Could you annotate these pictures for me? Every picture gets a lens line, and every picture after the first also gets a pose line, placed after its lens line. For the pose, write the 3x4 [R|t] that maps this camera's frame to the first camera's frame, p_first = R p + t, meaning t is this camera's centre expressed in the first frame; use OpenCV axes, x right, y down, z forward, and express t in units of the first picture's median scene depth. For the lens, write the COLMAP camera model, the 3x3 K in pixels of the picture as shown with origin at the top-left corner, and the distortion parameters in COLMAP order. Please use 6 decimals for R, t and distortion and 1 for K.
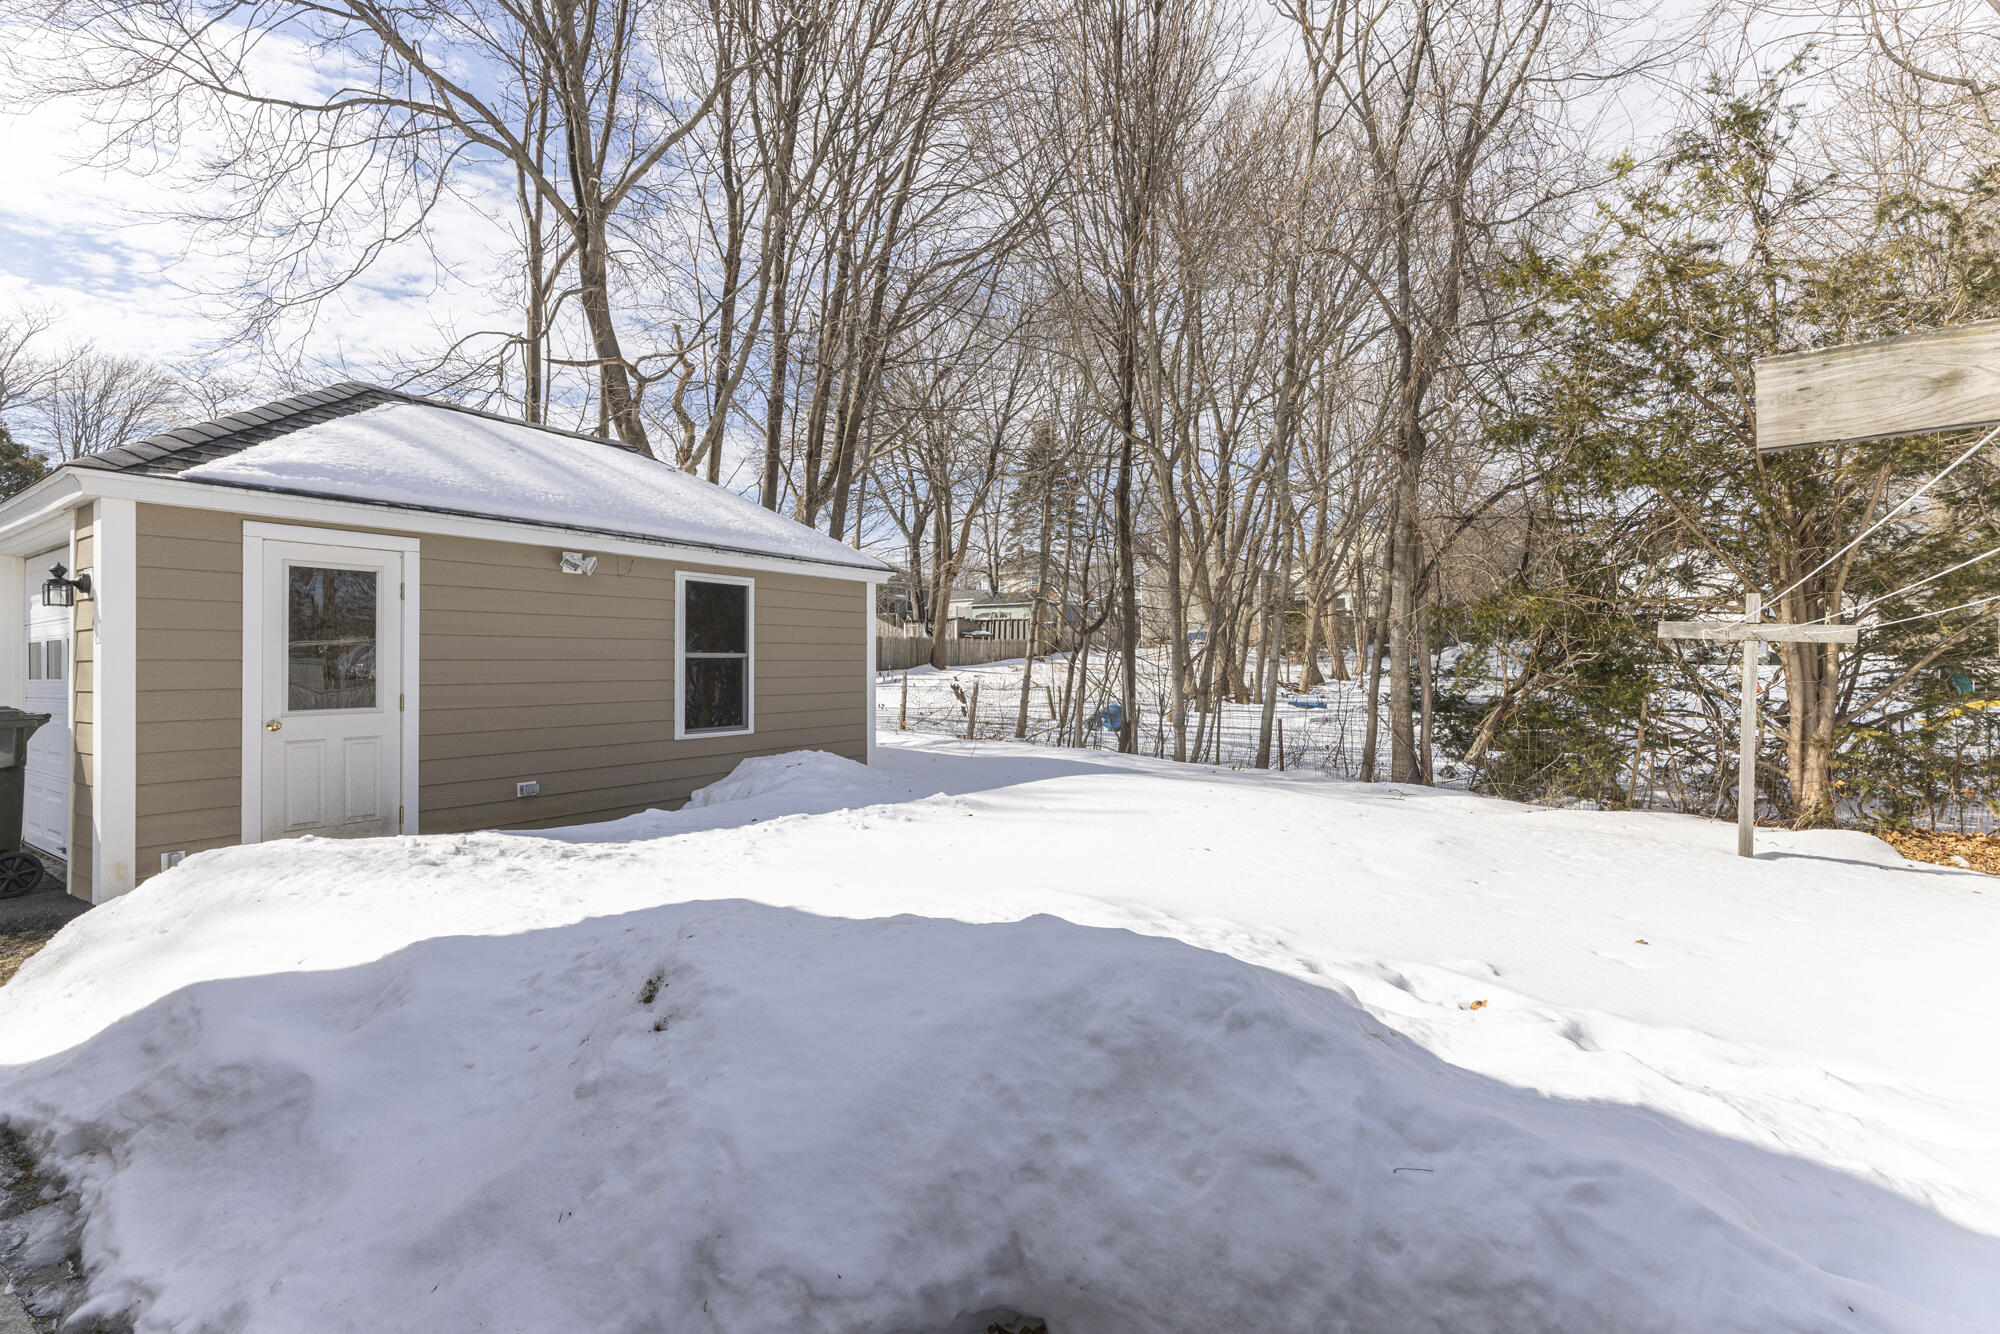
lens RADIAL K [[914.2, 0, 984.6], [0, 914.2, 663.7], [0, 0, 1]] dist [0.003447, -0.001142]
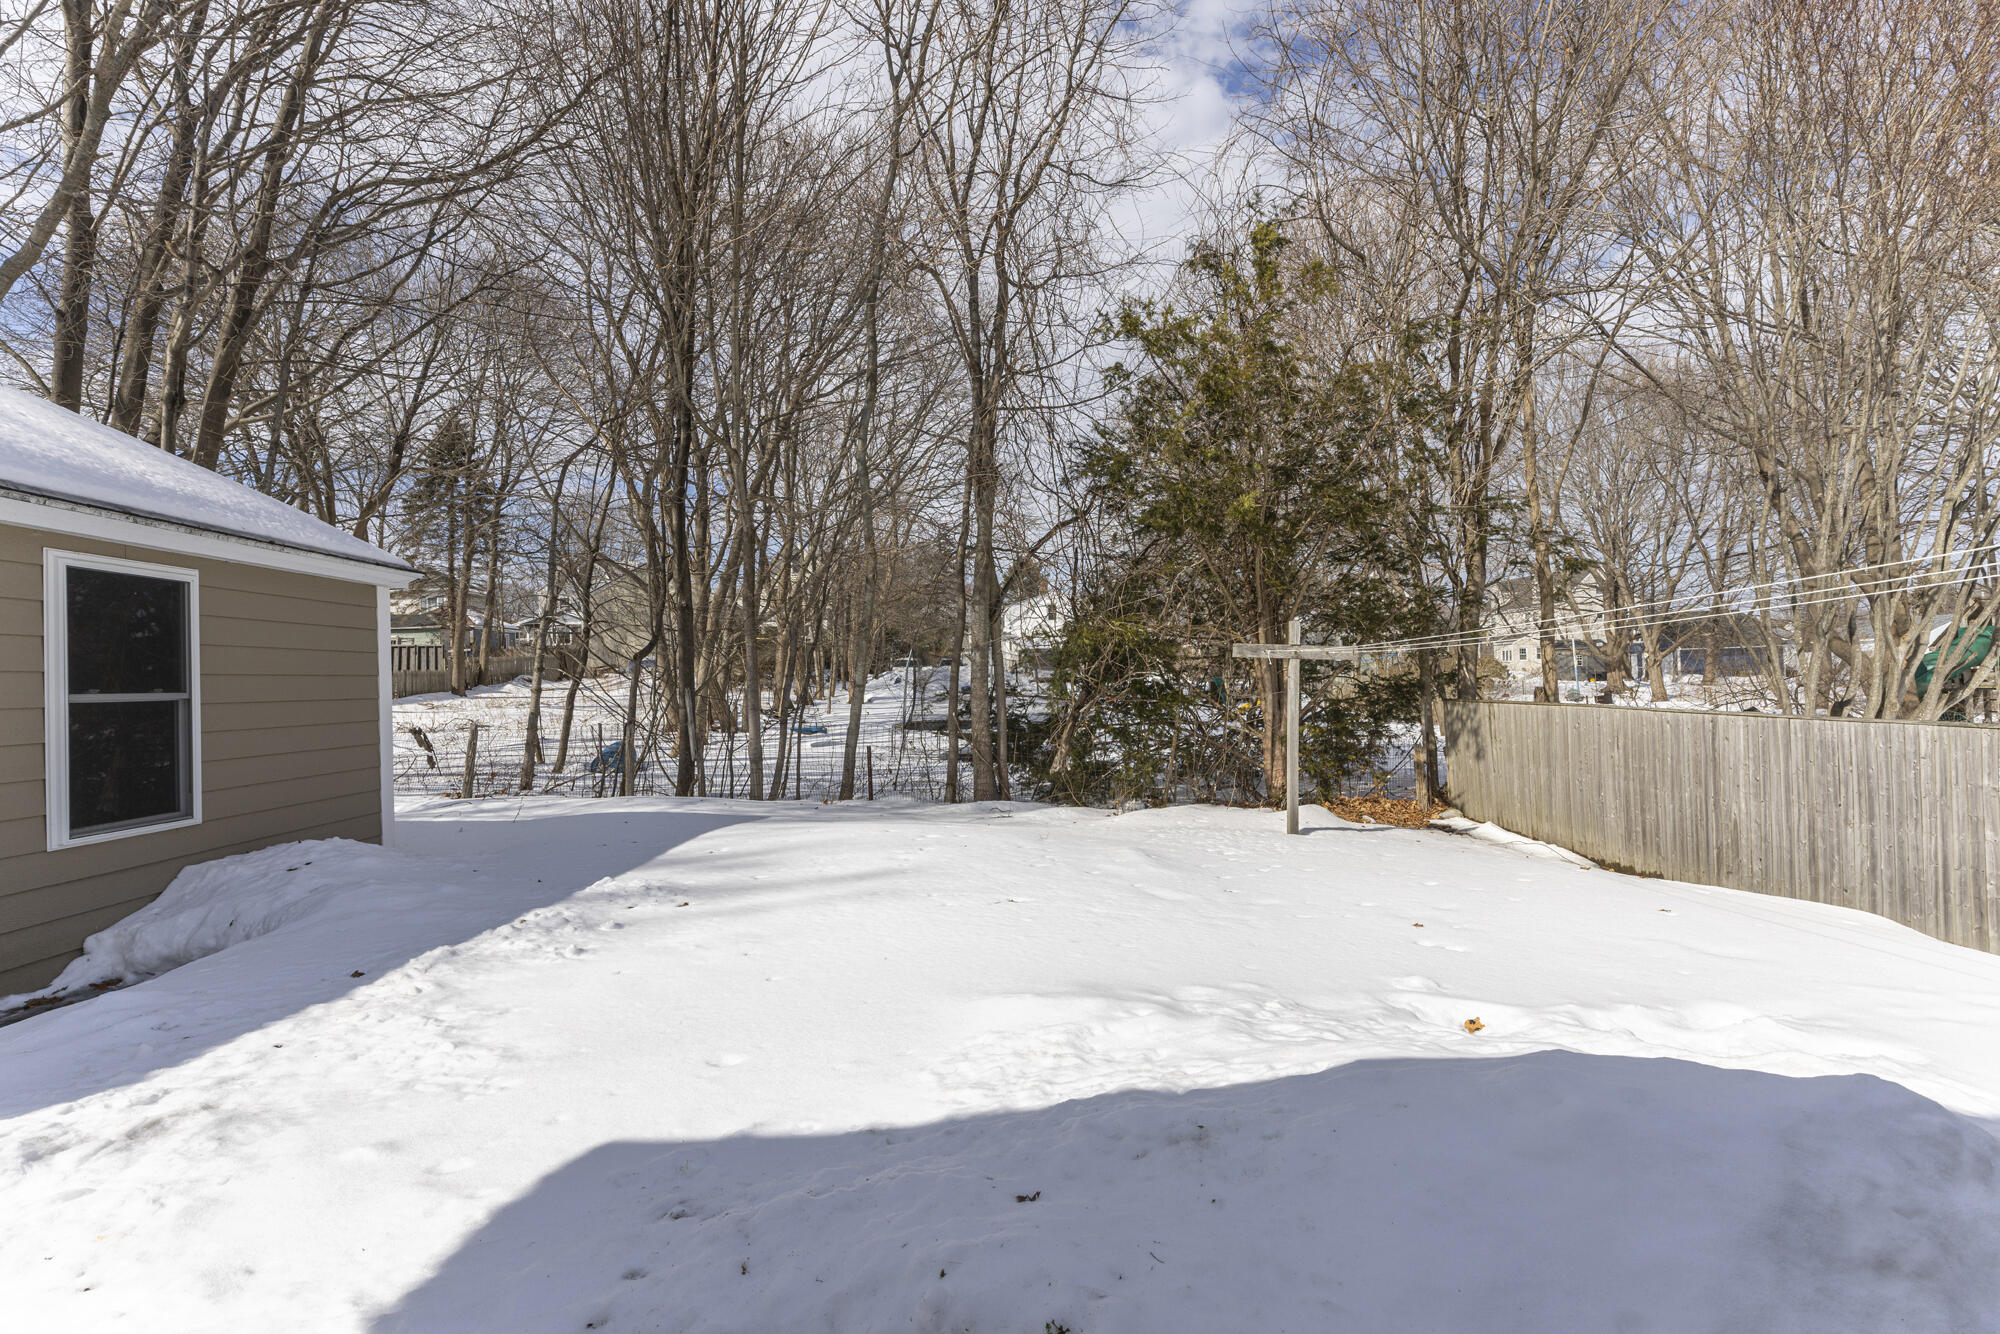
lens RADIAL K [[914.2, 0, 996.8], [0, 914.2, 670.8], [0, 0, 1]] dist [0.003447, -0.001142]
pose [[0.815607, -0.014931, 0.578414, -0.173911], [0.027883, 0.999520, -0.013515, -0.002734], [-0.577935, 0.027151, 0.815631, 0.191026]]
